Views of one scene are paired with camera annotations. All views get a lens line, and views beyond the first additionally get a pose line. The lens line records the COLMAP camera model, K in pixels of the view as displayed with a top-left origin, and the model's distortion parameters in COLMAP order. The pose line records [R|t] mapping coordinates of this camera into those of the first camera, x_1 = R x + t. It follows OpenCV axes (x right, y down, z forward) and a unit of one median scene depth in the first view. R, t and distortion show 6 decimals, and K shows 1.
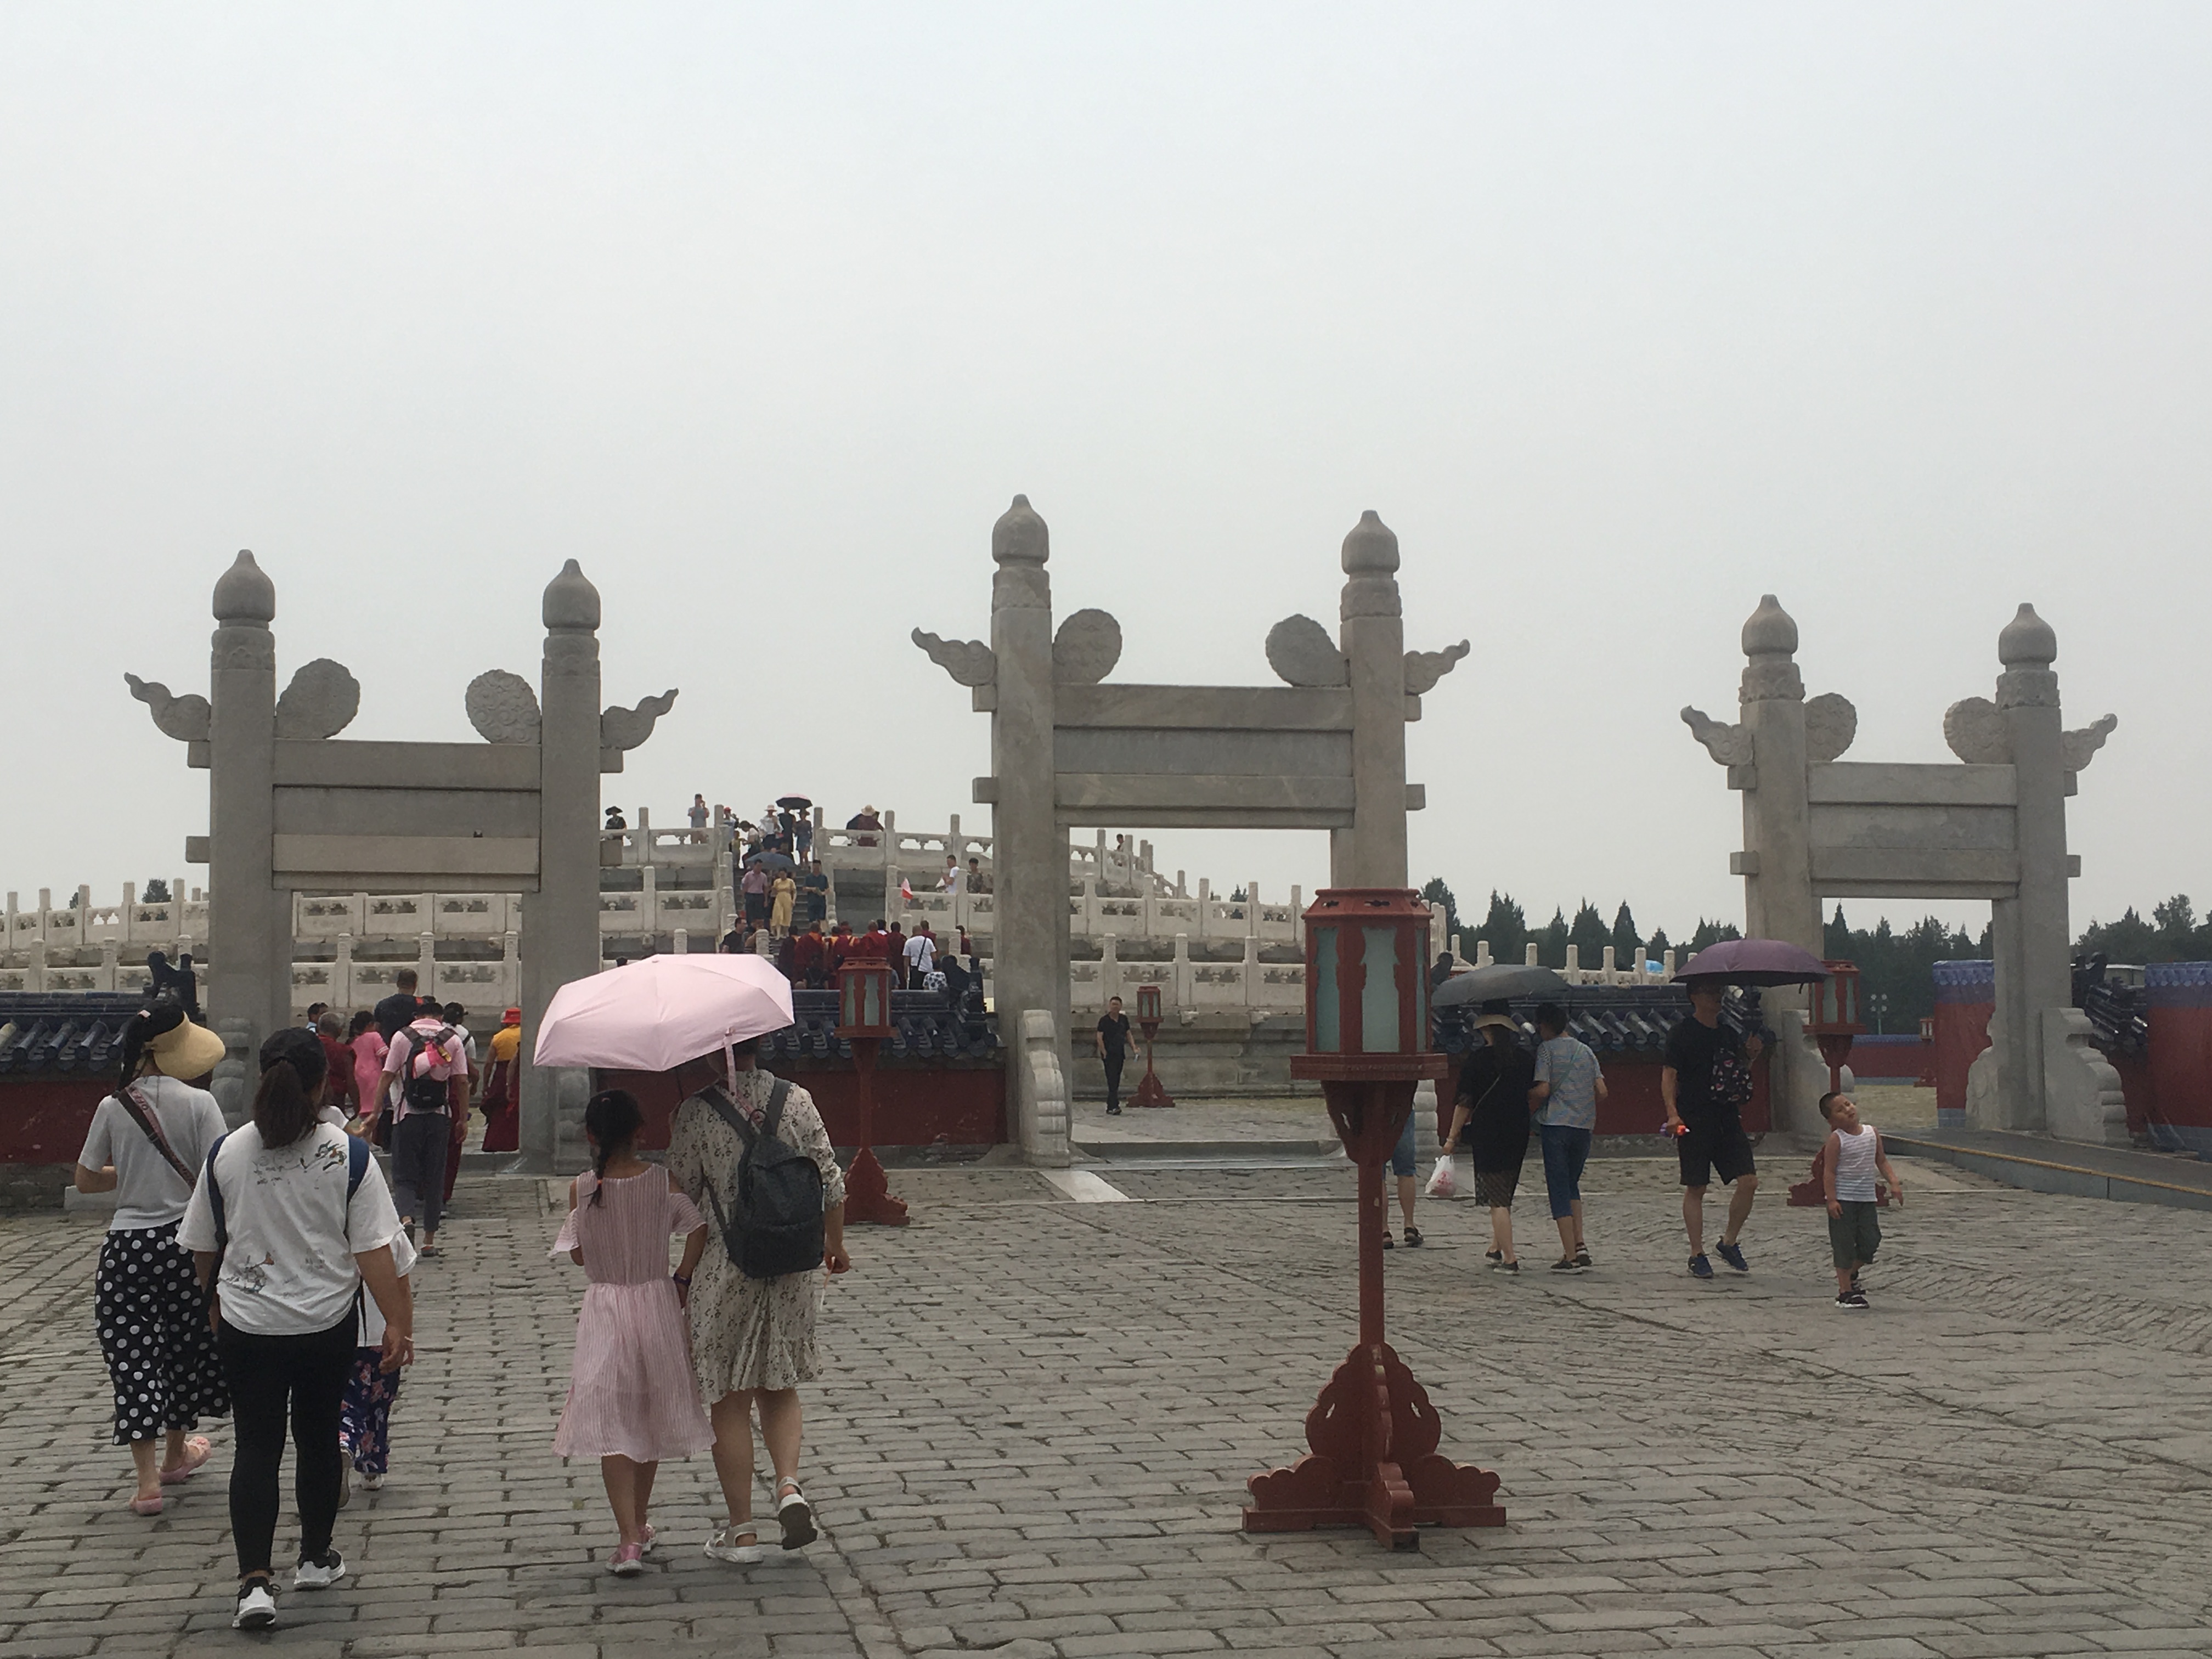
lens RADIAL K [[2764.9, 0, 1103.8], [0, 2764.9, 830.1], [0, 0, 1]] dist [0.011116, 0.000000]
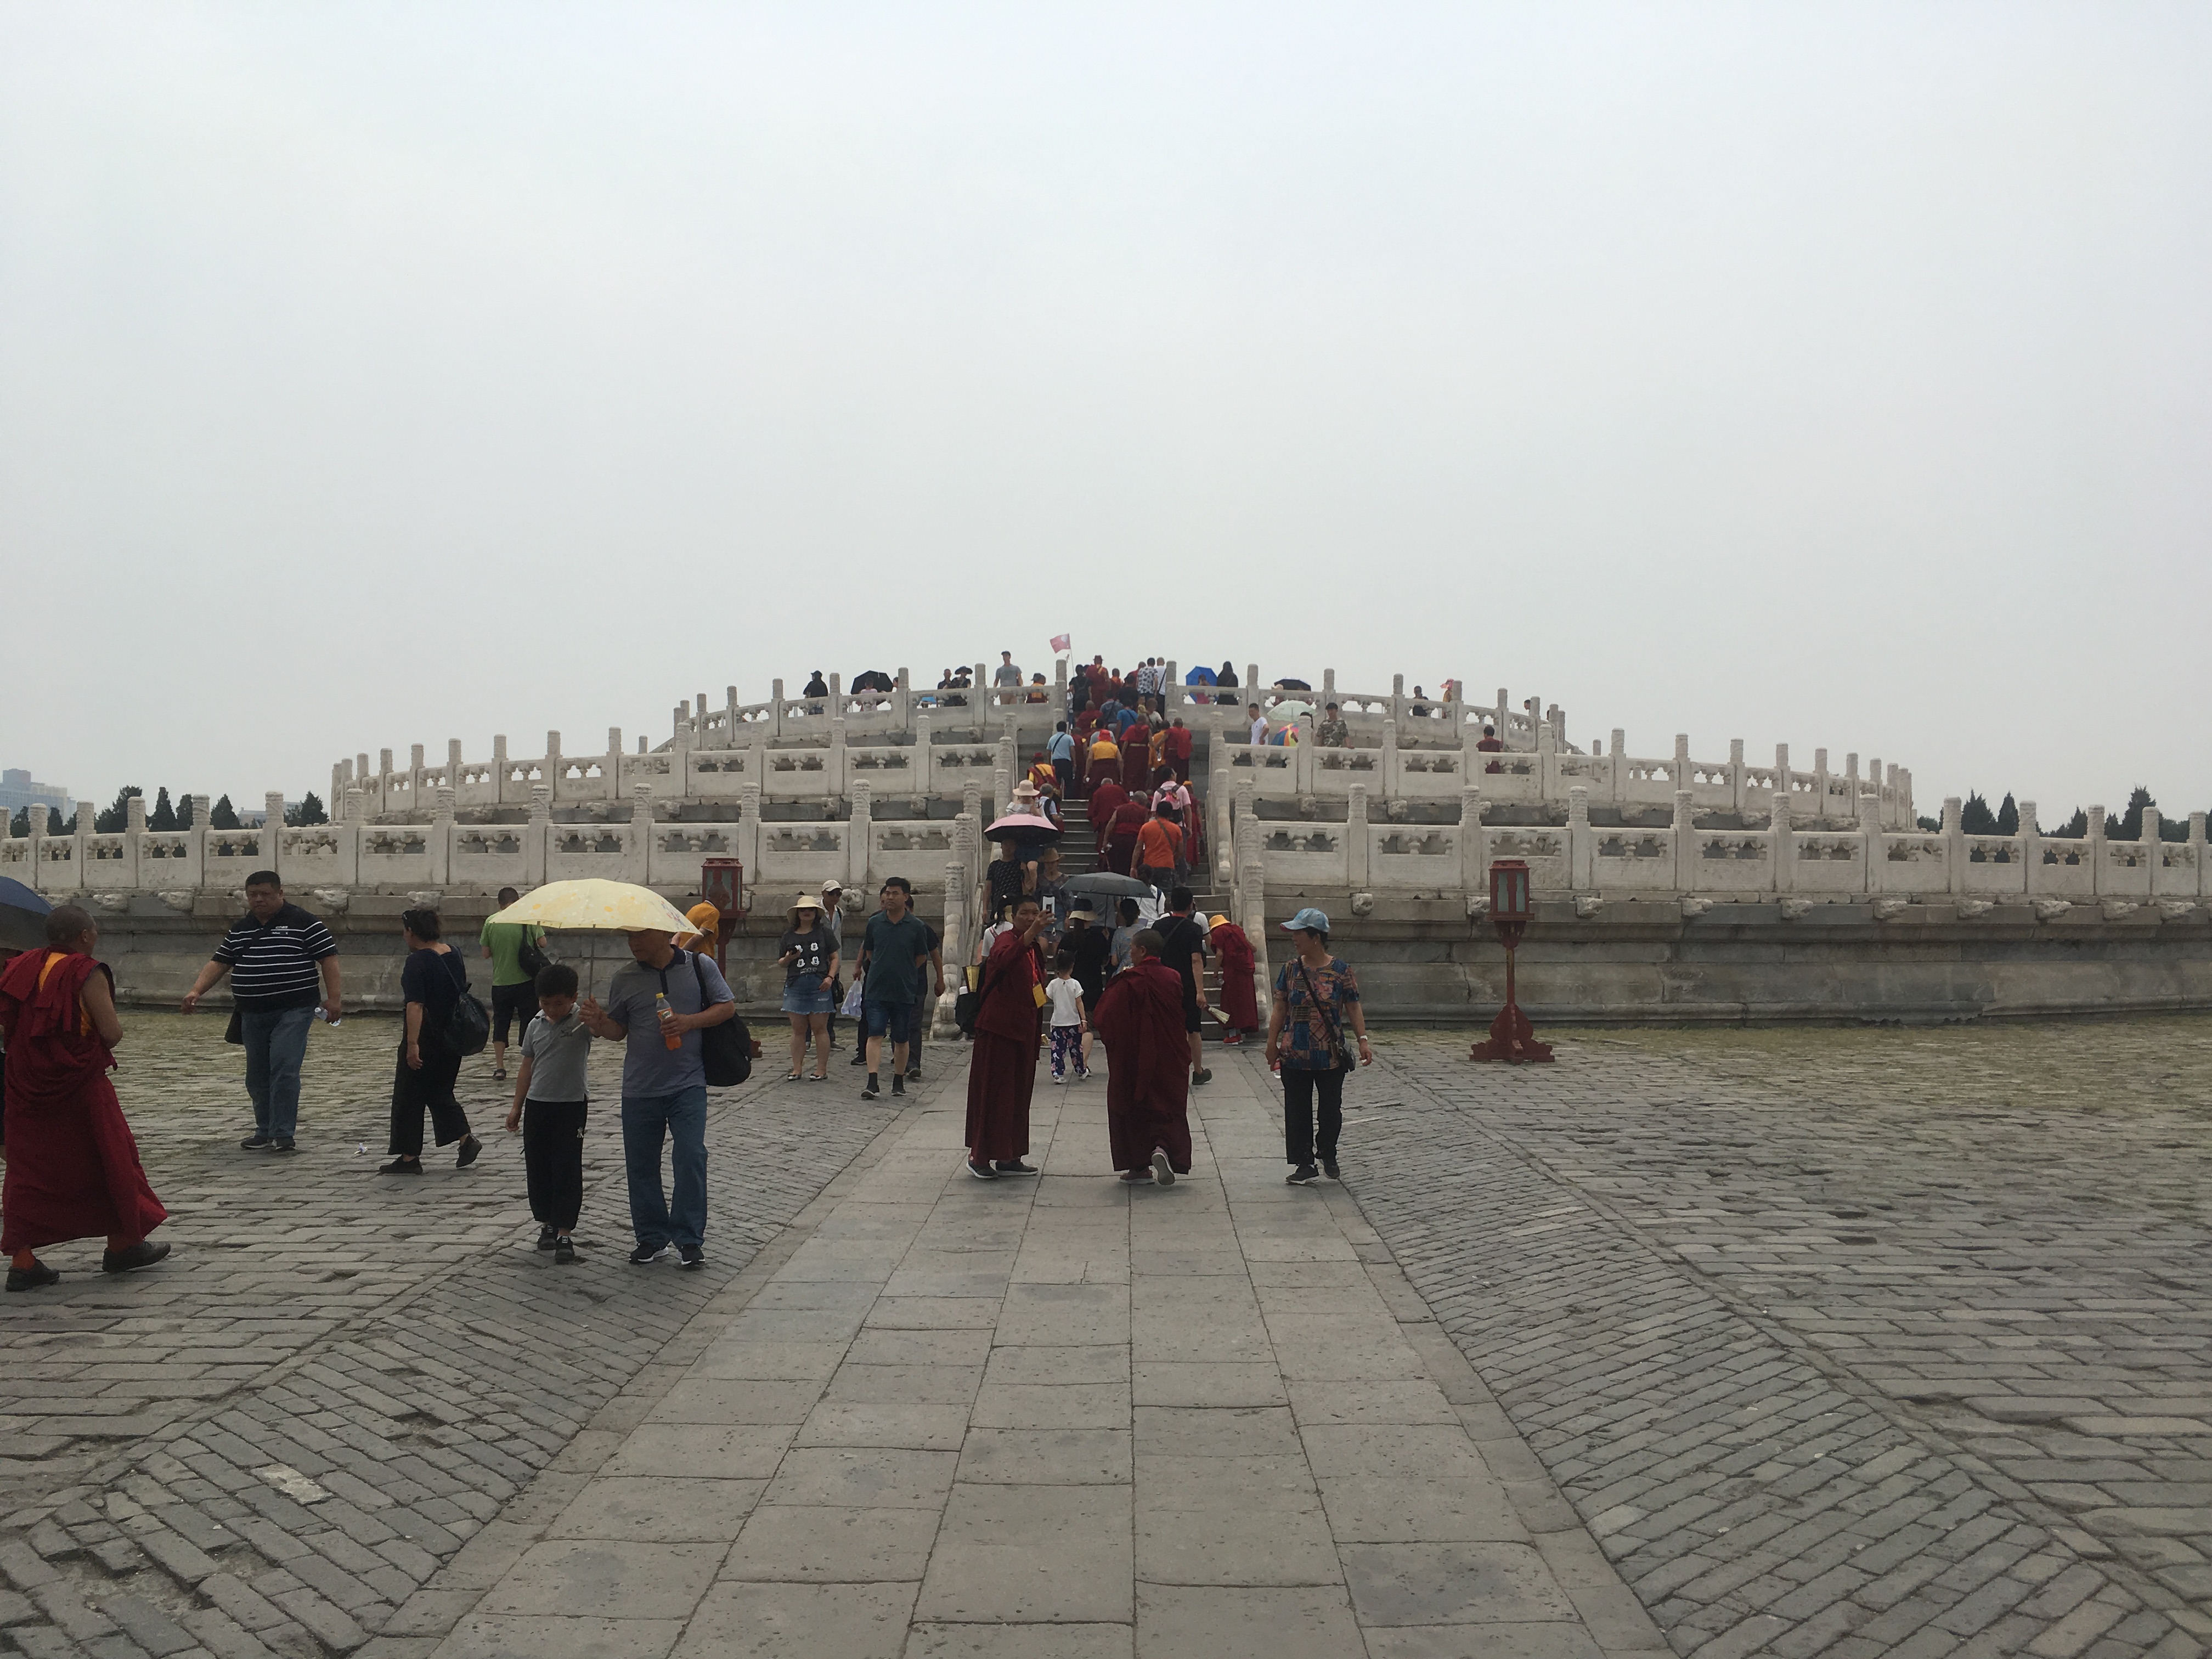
lens RADIAL K [[1894.6, 0, 1090.9], [0, 1894.6, 840.4], [0, 0, 1]] dist [0.031932, -0.001961]
pose [[0.970908, 0.002442, -0.239442, 0.023130], [0.008029, 0.999054, 0.042747, 0.029347], [0.239319, -0.043426, 0.969969, 0.500377]]
